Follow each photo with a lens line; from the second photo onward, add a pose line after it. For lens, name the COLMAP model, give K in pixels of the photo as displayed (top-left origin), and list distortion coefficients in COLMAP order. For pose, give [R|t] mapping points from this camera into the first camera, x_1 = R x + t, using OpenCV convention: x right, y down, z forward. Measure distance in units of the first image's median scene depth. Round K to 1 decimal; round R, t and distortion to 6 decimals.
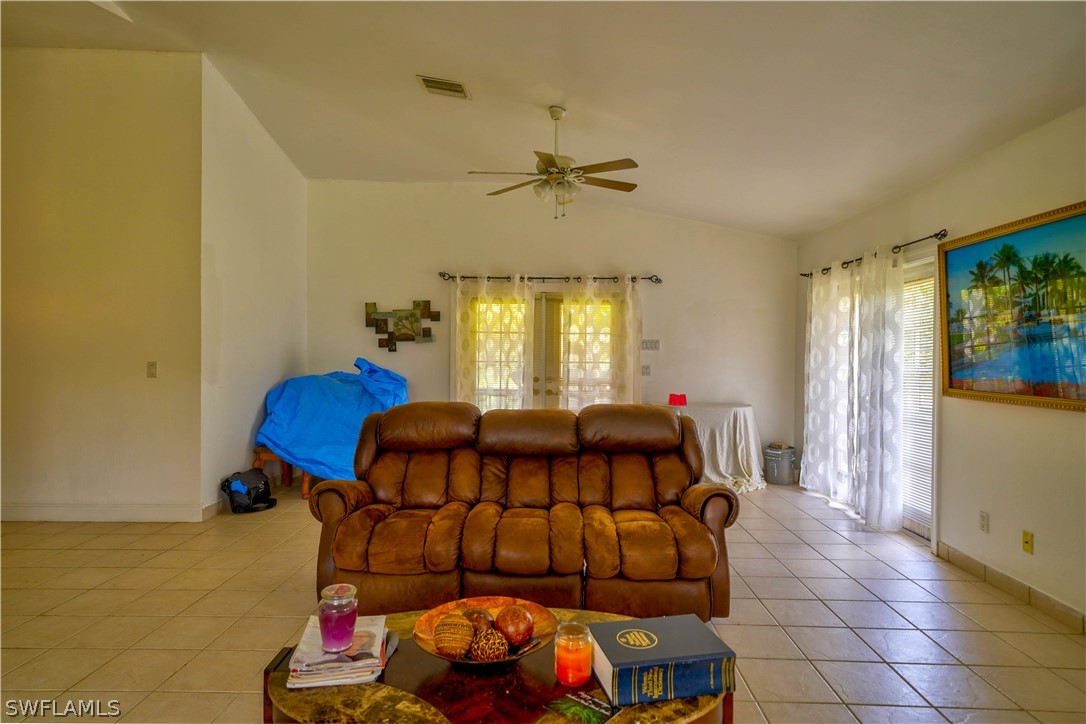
lens RADIAL K [[614.2, 0, 543.0], [0, 614.2, 362.0], [0, 0, 1]] dist [0.024276, -0.000104]
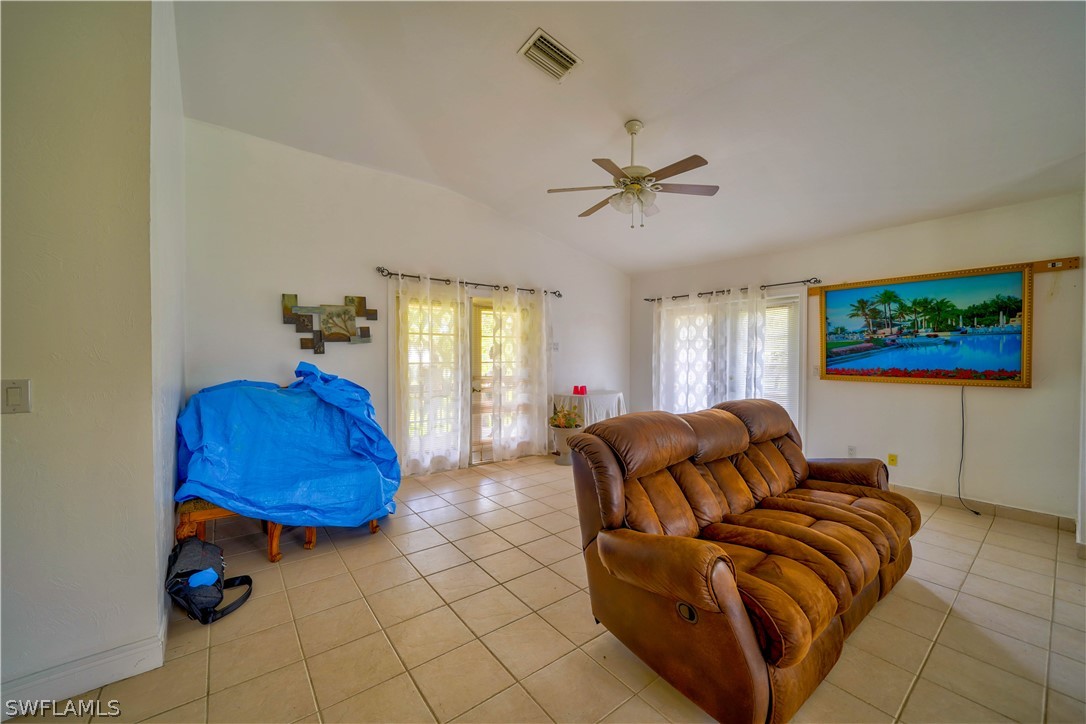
lens RADIAL K [[417.3, 0, 546.1], [0, 417.3, 356.1], [0, 0, 1]] dist [-0.014154, 0.000269]
pose [[0.778441, -0.010432, 0.627631, -0.367288], [0.013069, 0.999915, 0.000411, -0.009733], [-0.627582, 0.007883, 0.778511, 0.358935]]
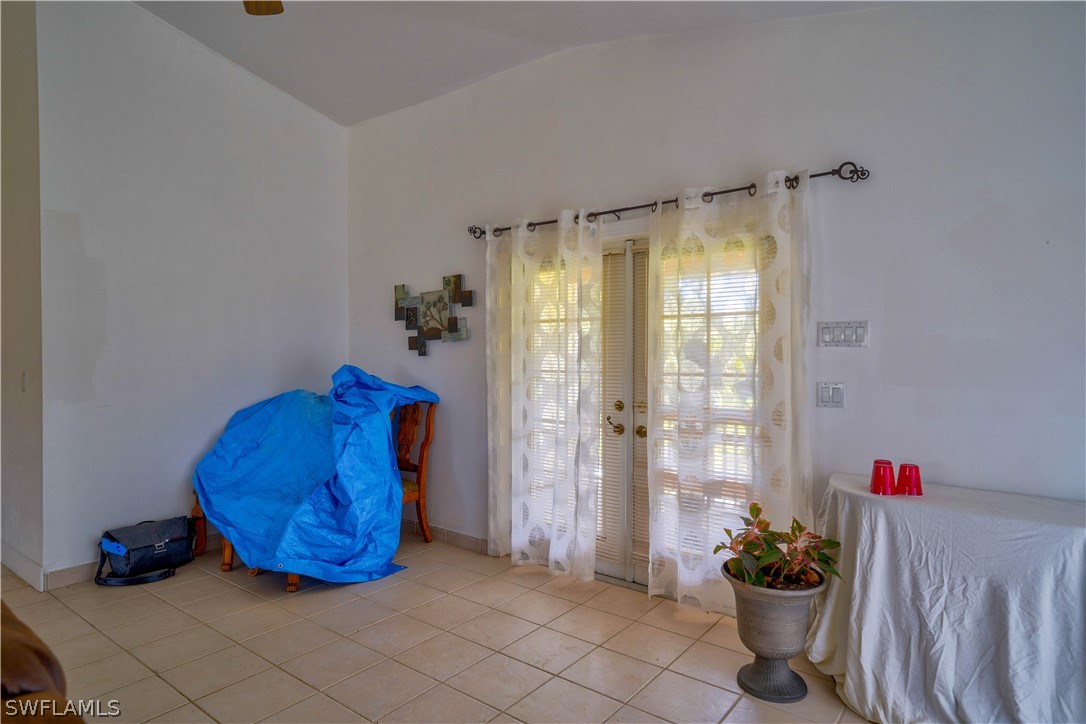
lens RADIAL K [[614.2, 0, 543.0], [0, 614.2, 362.0], [0, 0, 1]] dist [0.024276, -0.000104]
pose [[0.800289, -0.002176, -0.599610, 0.265186], [0.000460, 0.999995, -0.003014, -0.008005], [0.599614, 0.002137, 0.800287, 0.552105]]
